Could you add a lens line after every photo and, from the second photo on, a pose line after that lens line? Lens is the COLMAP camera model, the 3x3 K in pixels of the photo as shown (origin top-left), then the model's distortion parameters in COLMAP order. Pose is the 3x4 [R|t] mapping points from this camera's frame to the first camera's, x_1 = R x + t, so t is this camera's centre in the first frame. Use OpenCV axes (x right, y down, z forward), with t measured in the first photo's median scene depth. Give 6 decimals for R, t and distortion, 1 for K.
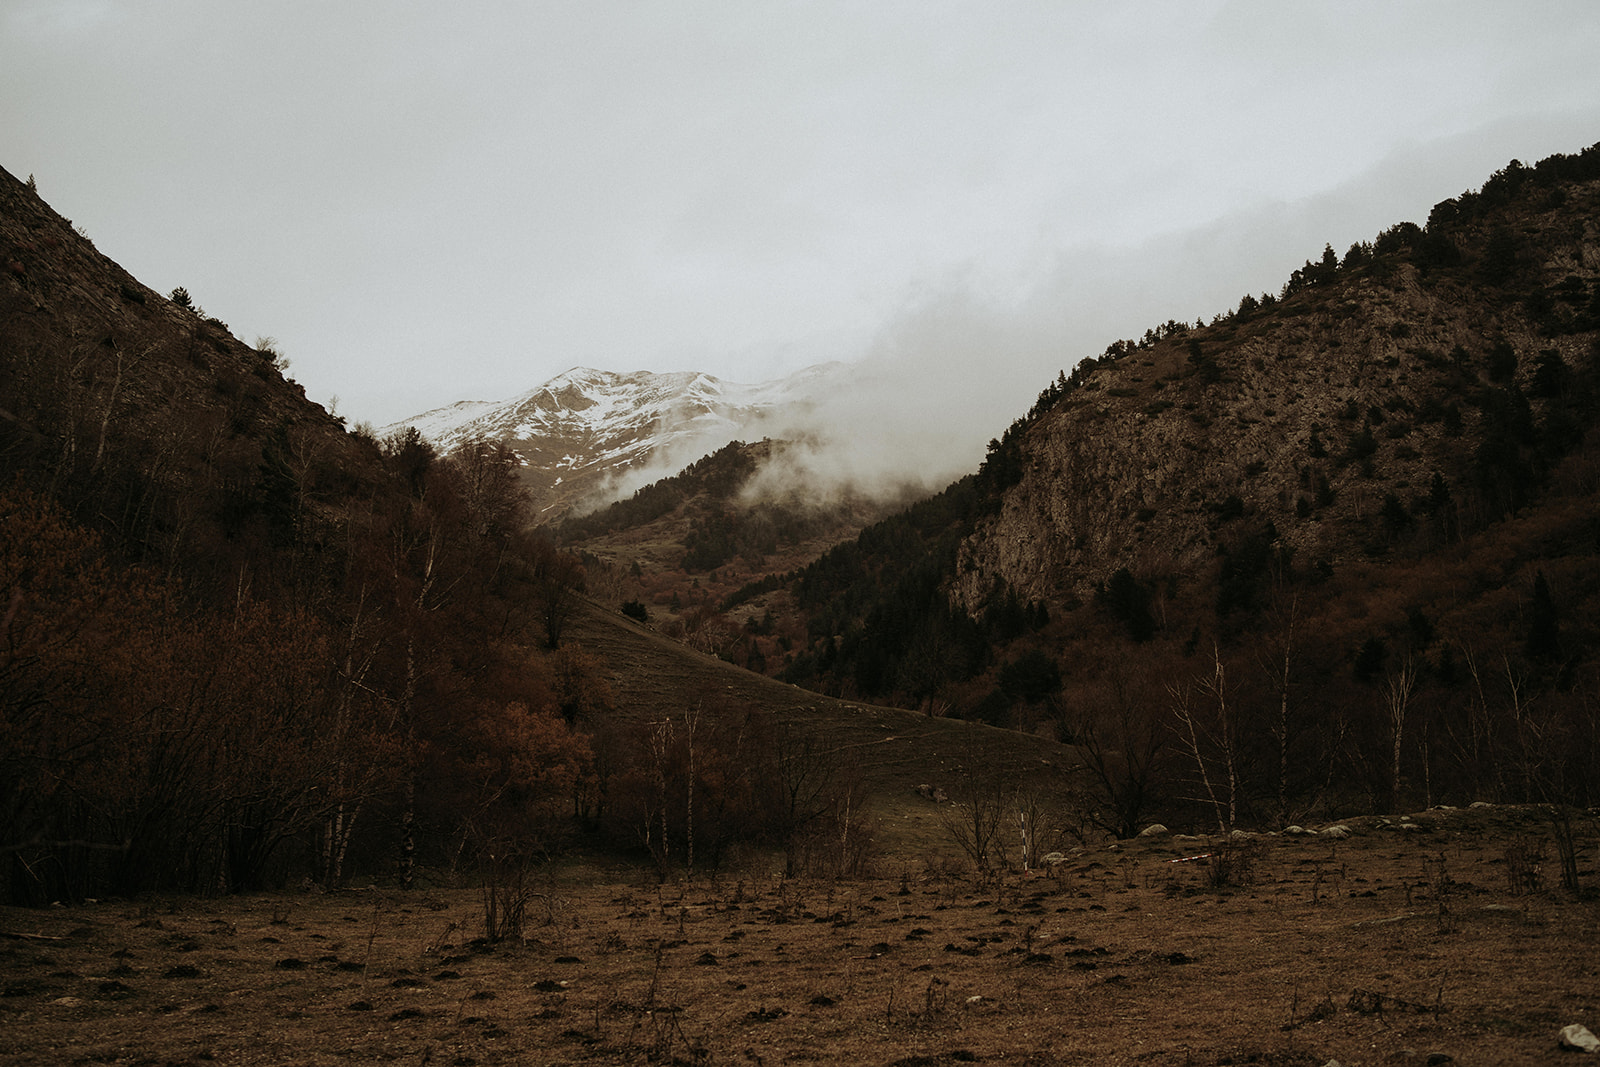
lens RADIAL K [[1610.3, 0, 799.7], [0, 1610.3, 533.2], [0, 0, 1]] dist [-0.003740, 0.000000]
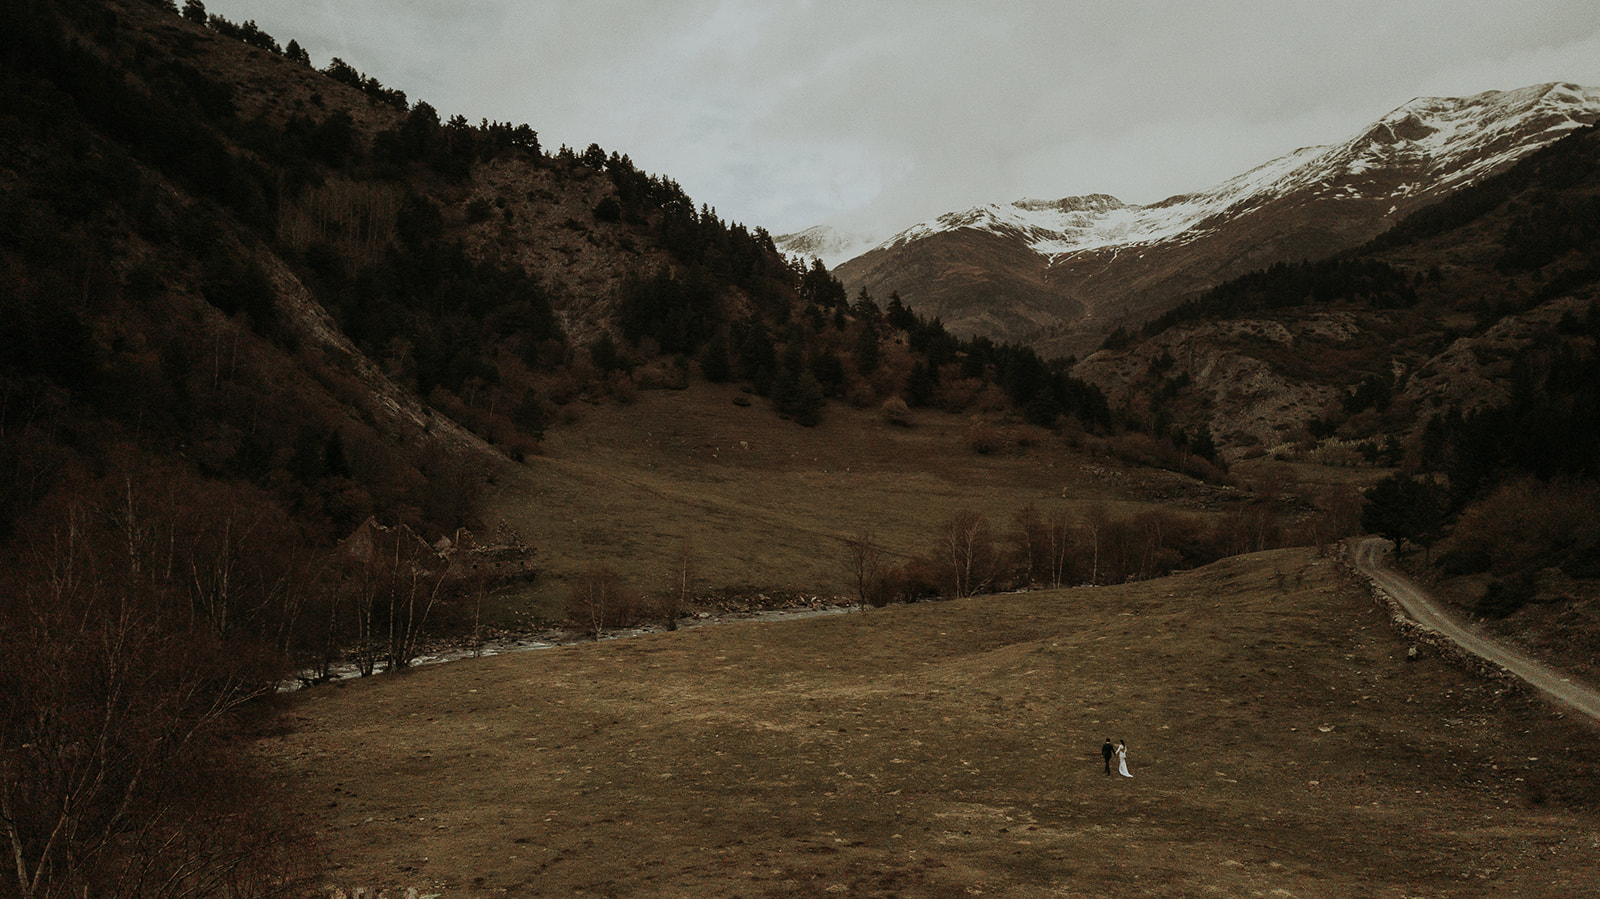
lens RADIAL K [[1199.9, 0, 799.6], [0, 1199.9, 446.3], [0, 0, 1]] dist [-0.004226, -0.001657]
pose [[0.798606, 0.008061, -0.601800, 0.008955], [0.066047, 0.992697, 0.100944, 0.014647], [0.598219, -0.120362, 0.792241, 0.142220]]
